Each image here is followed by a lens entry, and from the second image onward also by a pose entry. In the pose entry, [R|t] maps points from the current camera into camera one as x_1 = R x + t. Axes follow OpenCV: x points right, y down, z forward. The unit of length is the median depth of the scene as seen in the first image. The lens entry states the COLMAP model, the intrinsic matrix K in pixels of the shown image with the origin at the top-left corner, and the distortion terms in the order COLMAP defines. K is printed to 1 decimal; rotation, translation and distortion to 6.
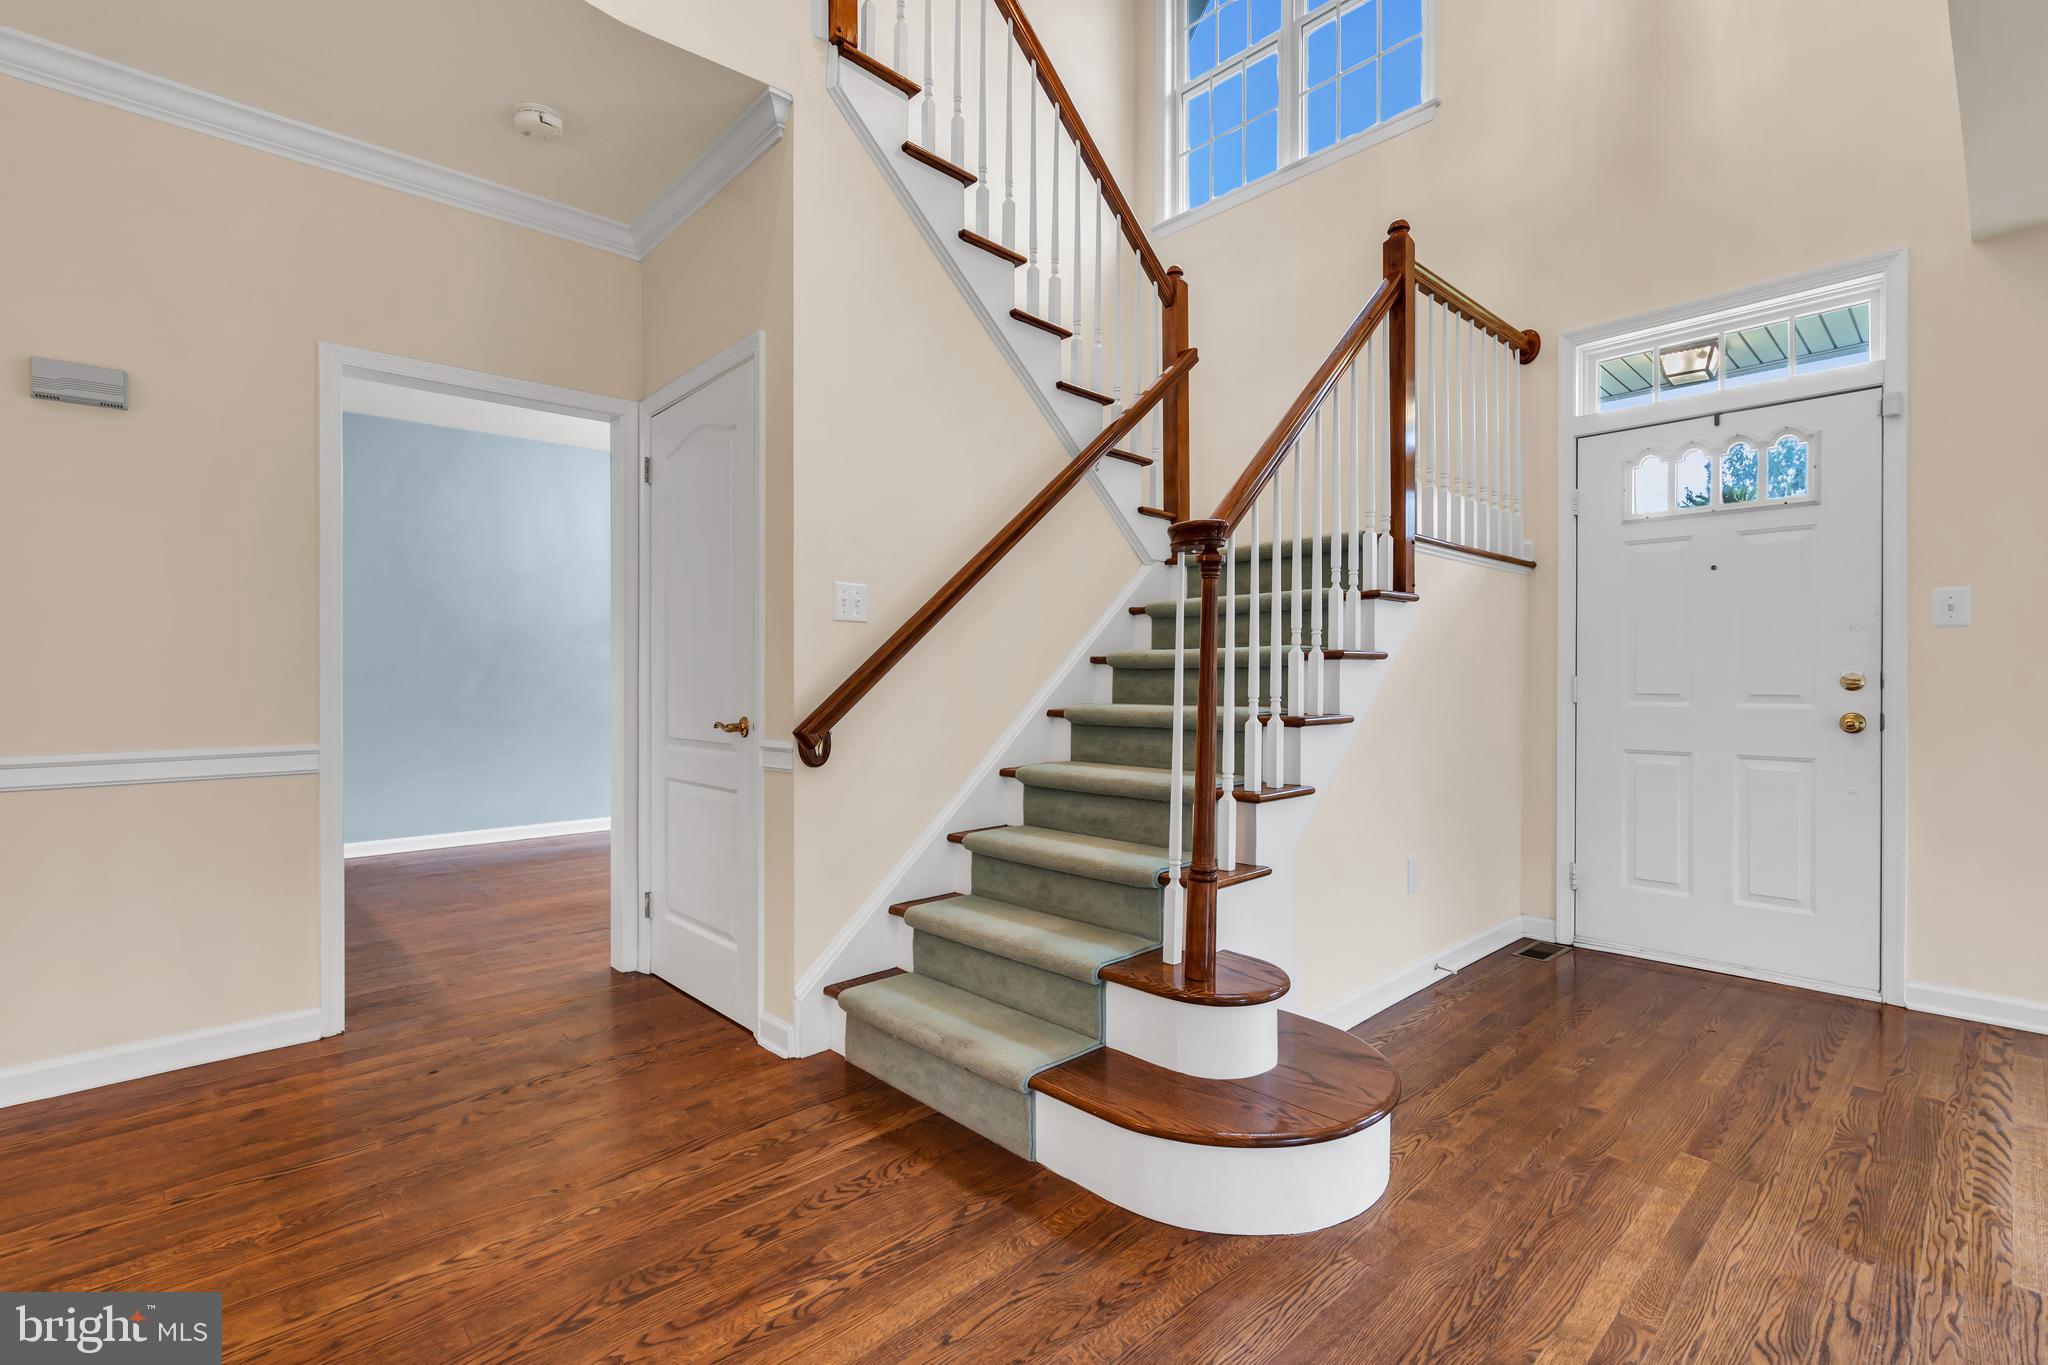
lens RADIAL K [[929.9, 0, 1024.0], [0, 929.9, 679.2], [0, 0, 1]] dist [-0.007928, 0.002965]
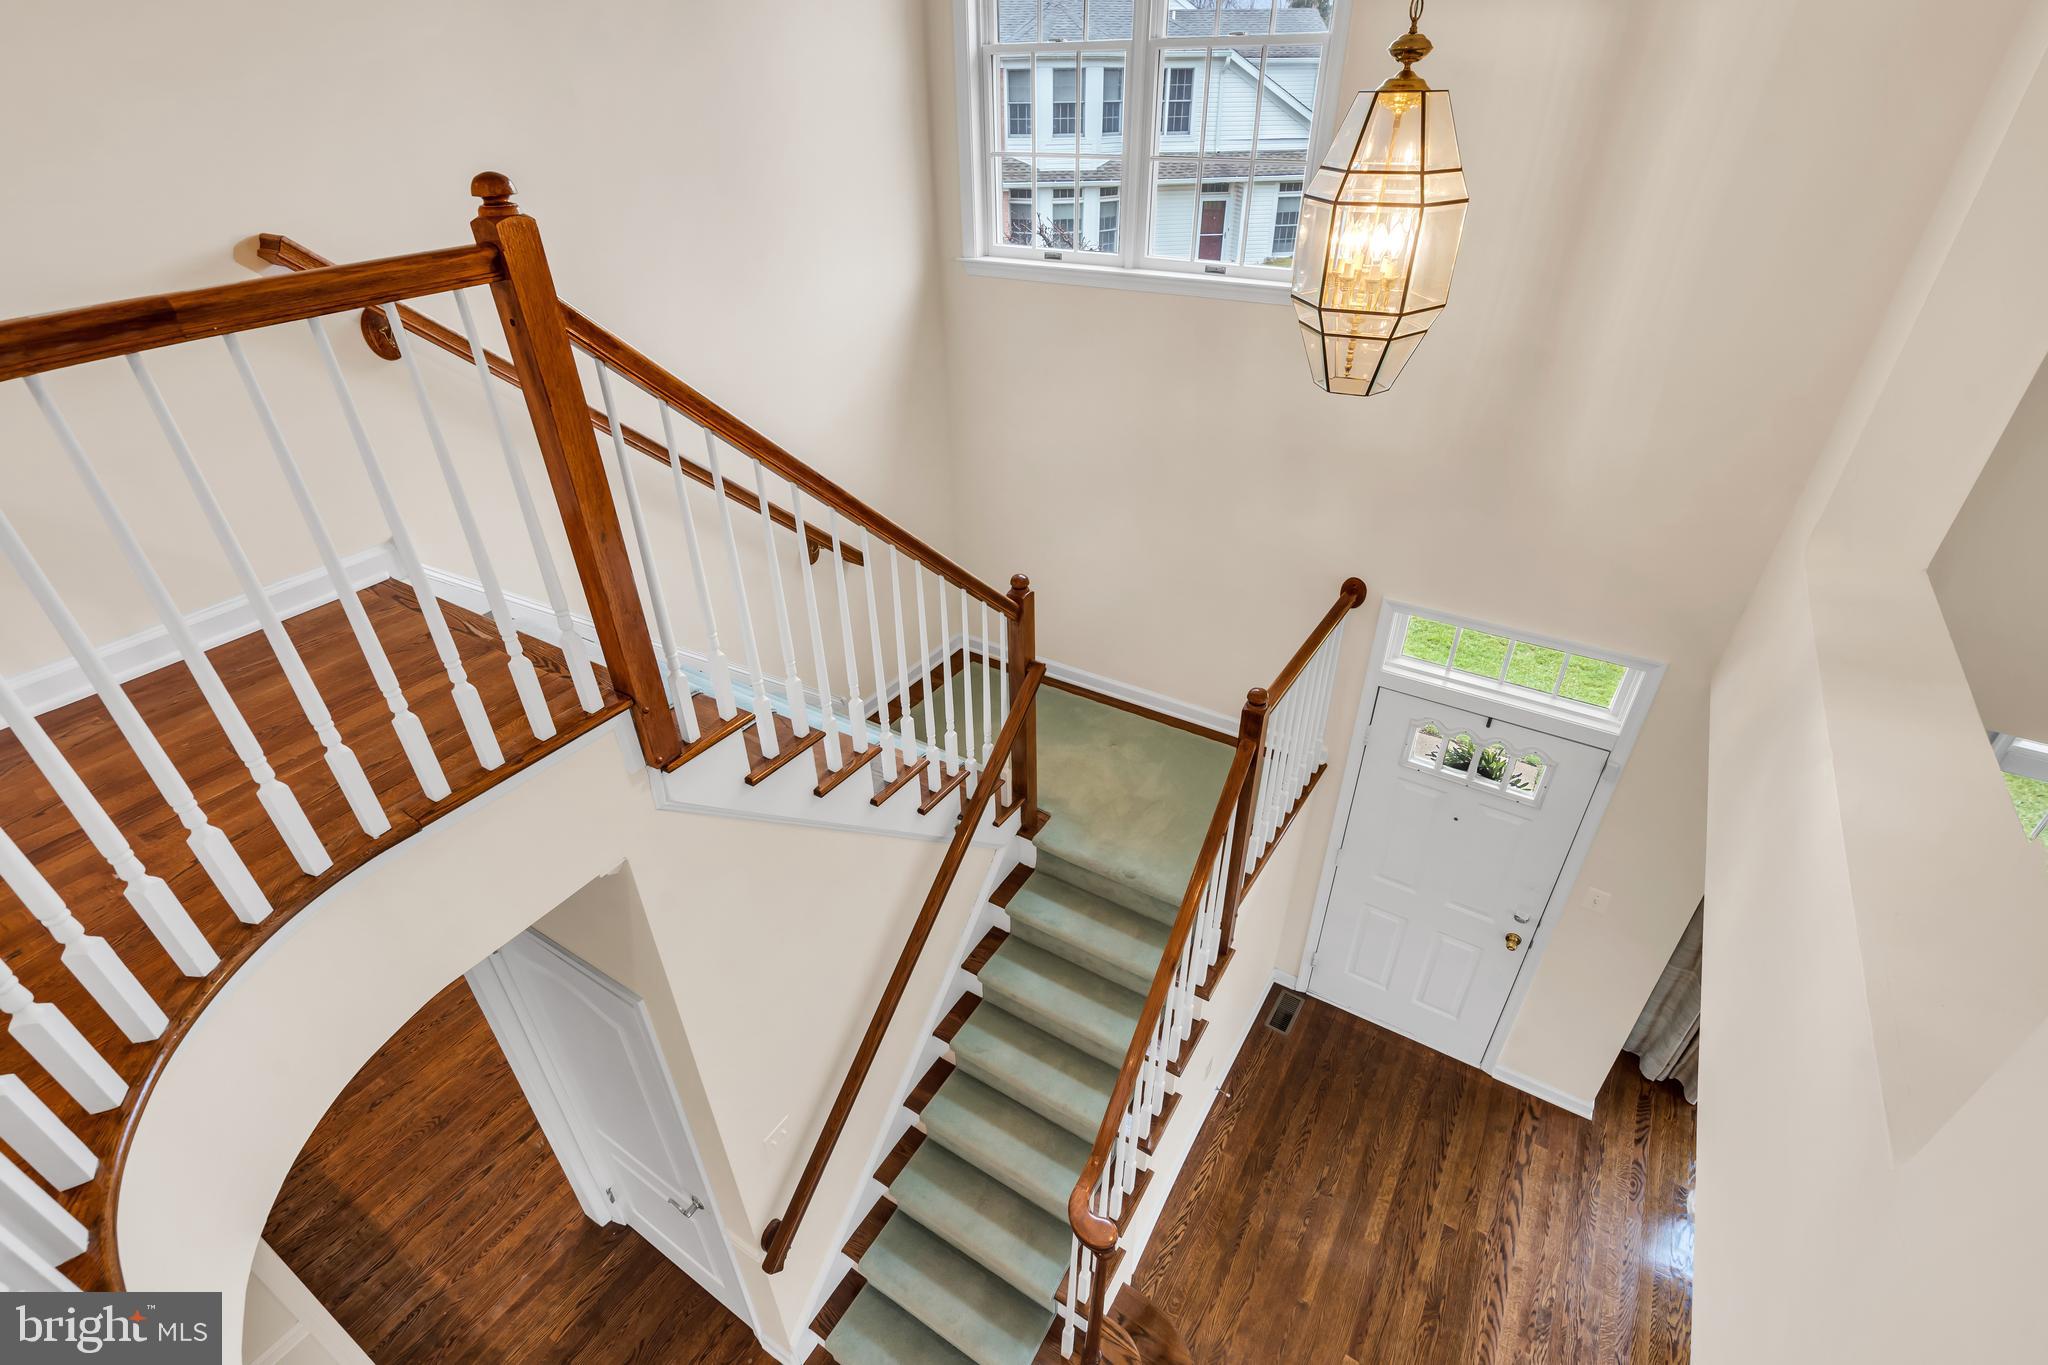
lens RADIAL K [[925.6, 0, 1028.3], [0, 925.6, 675.6], [0, 0, 1]] dist [-0.004435, 0.000120]
pose [[0.967191, -0.144746, 0.208781, -0.049078], [0.010140, 0.843154, 0.537576, -1.301226], [-0.253847, -0.517822, 0.816959, 0.323537]]
